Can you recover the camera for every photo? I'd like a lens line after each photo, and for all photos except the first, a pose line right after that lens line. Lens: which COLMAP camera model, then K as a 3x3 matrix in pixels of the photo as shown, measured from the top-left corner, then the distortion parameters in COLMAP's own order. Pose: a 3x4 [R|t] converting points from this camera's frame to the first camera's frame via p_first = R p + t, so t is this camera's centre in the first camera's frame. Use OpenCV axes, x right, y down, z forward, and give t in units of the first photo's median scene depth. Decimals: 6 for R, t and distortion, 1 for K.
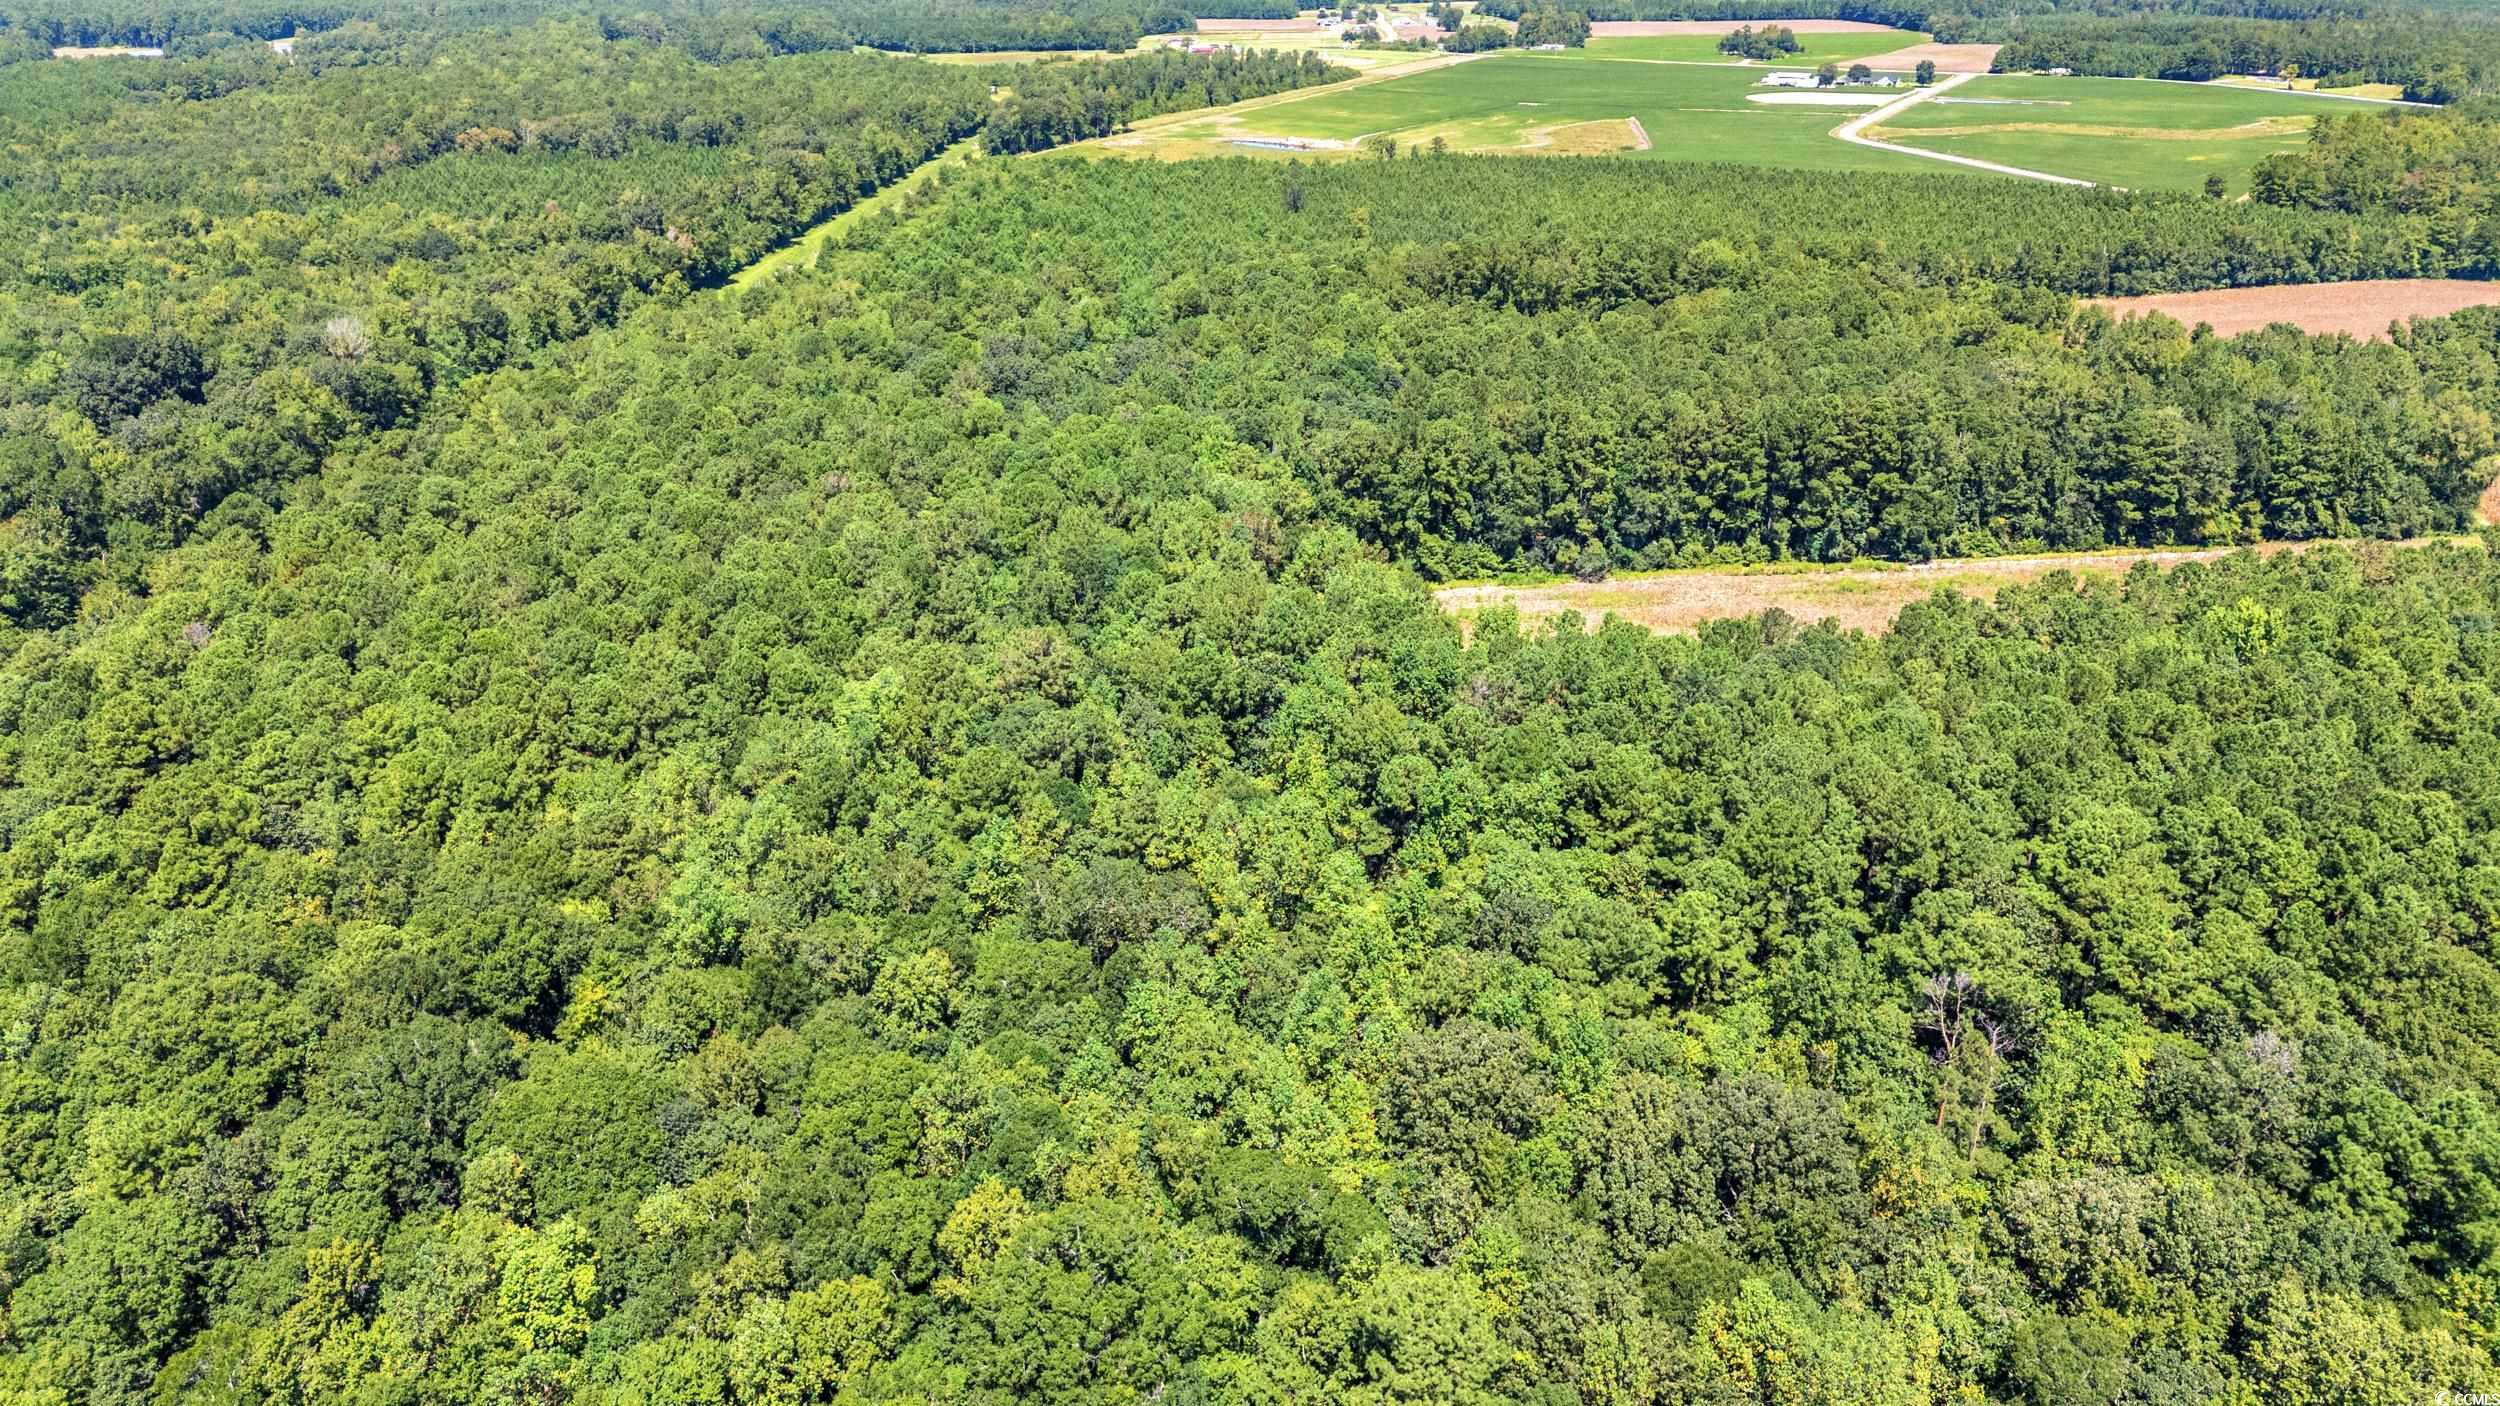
lens RADIAL K [[1819.7, 0, 1250.0], [0, 1819.7, 703.0], [0, 0, 1]] dist [0.066358, -0.063304]
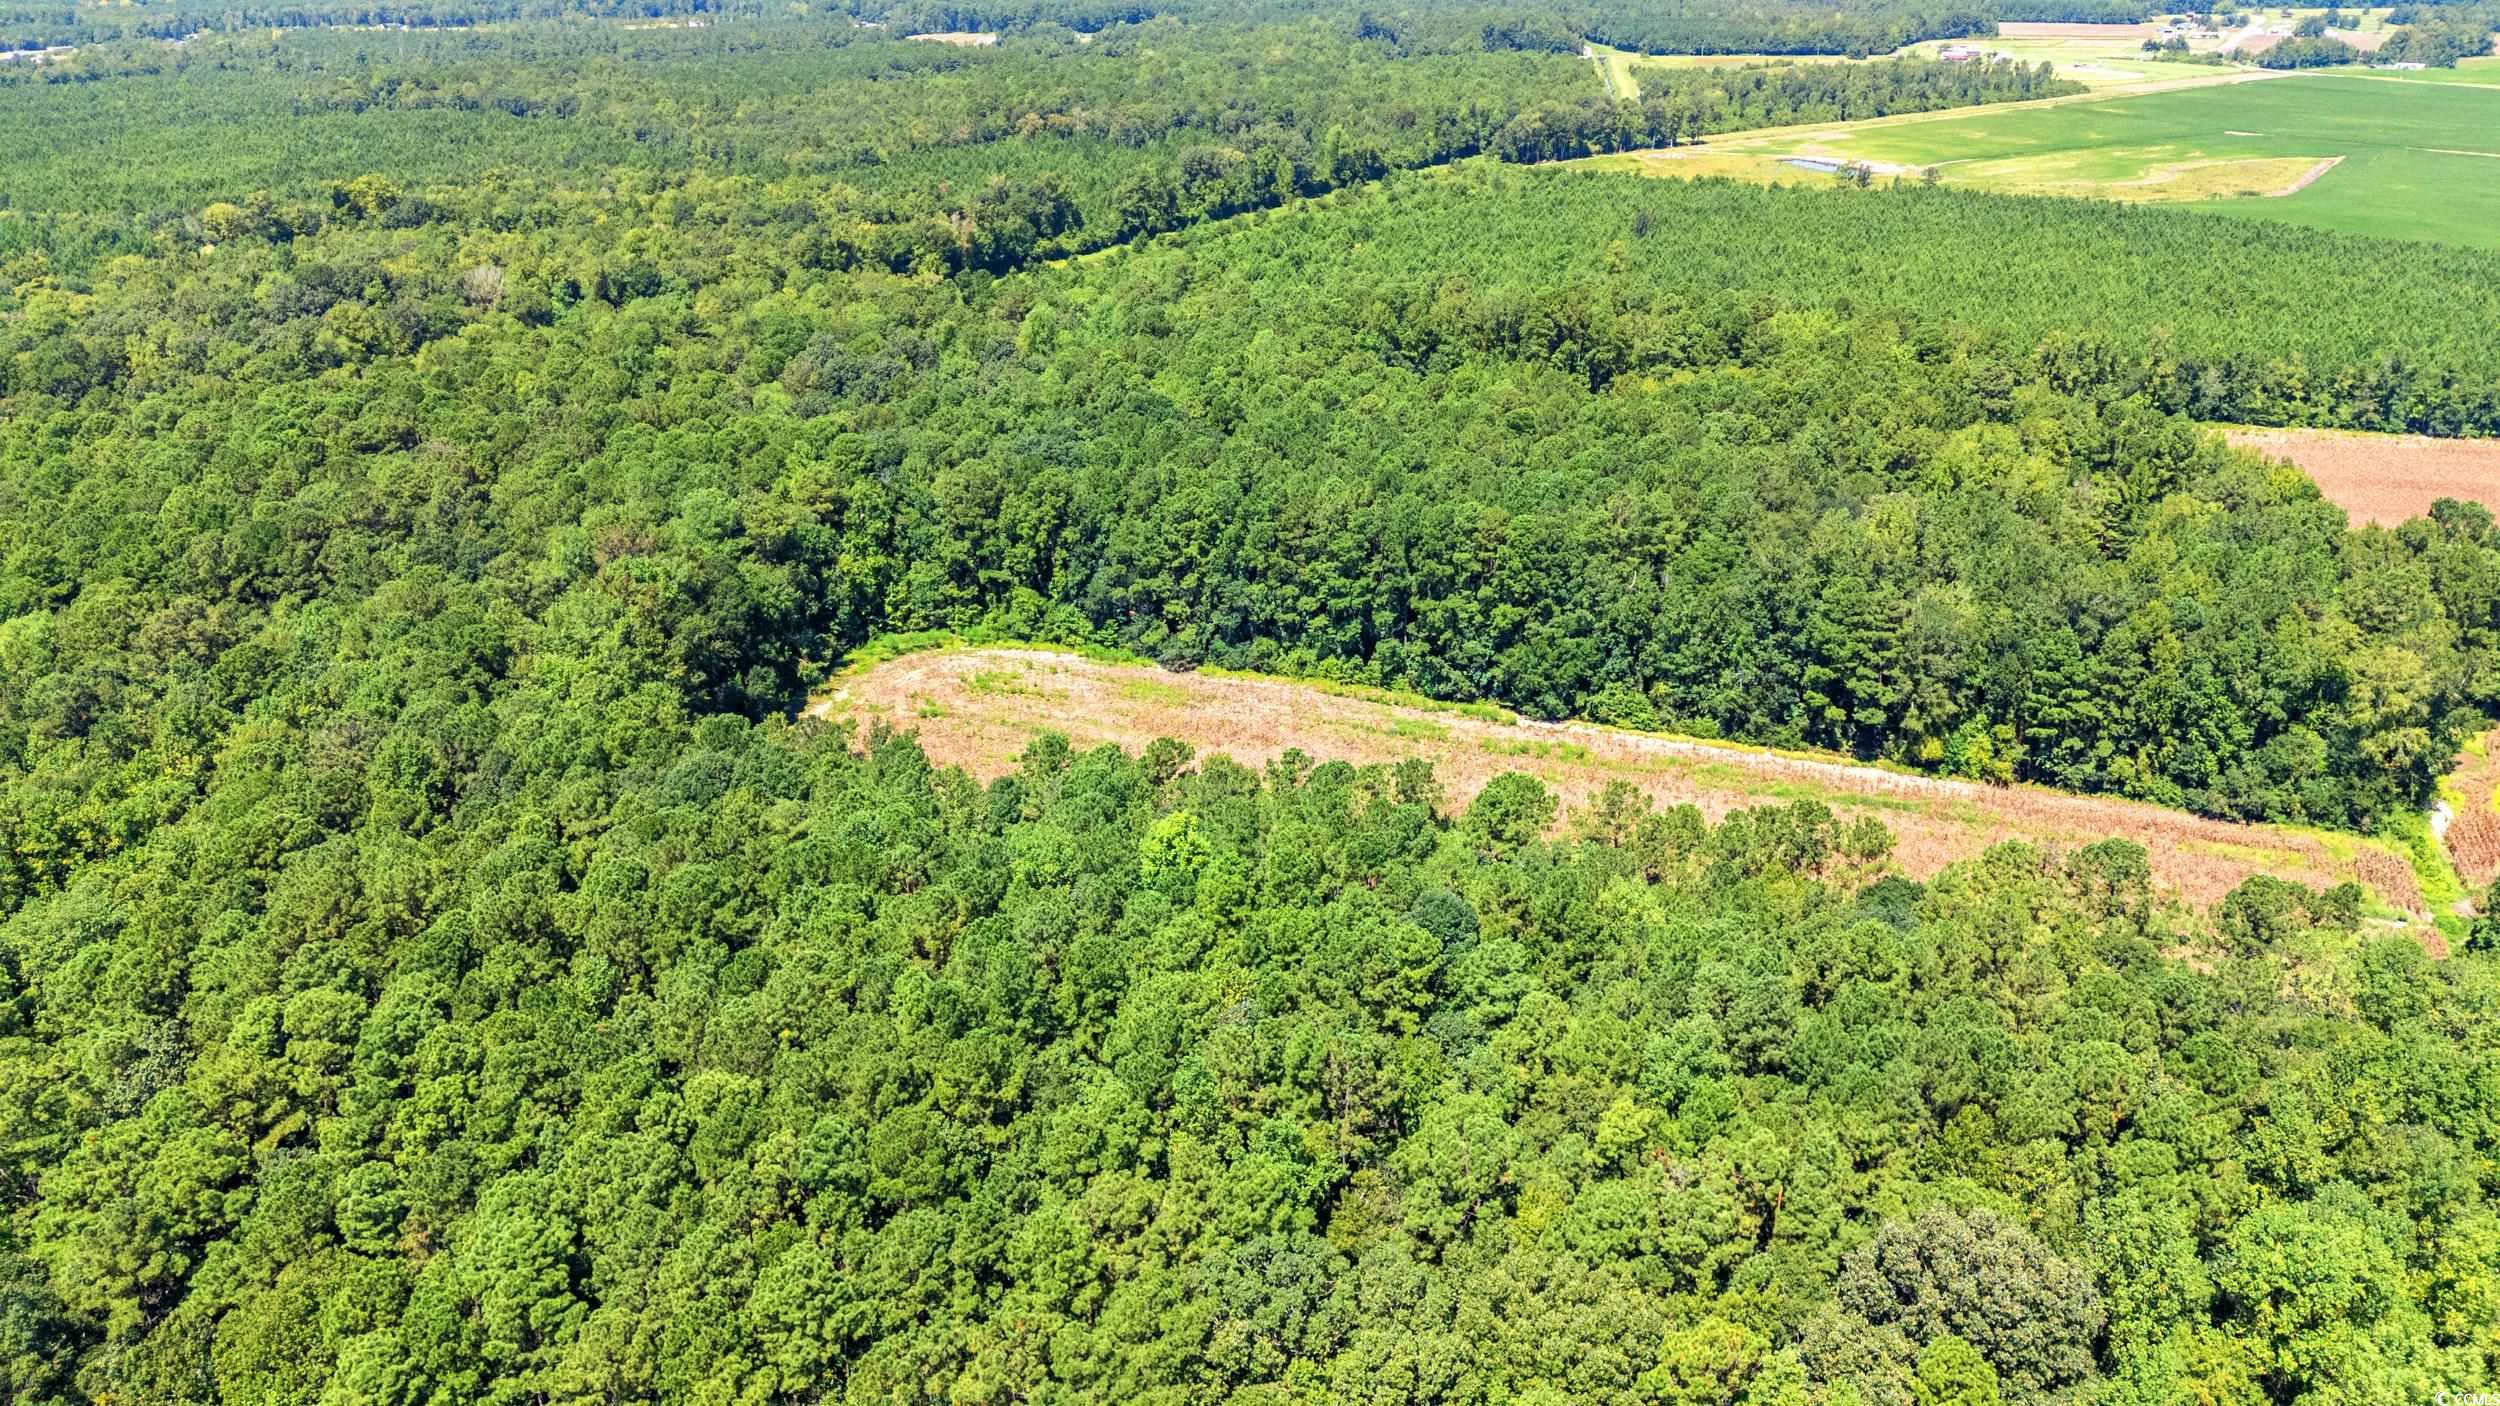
lens RADIAL K [[1819.7, 0, 1250.0], [0, 1819.7, 703.0], [0, 0, 1]] dist [0.066358, -0.063304]
pose [[0.878482, 0.186813, -0.439739, 0.220872], [-0.185947, 0.981506, 0.045497, -0.035176], [0.440105, 0.041800, 0.896973, 0.076612]]
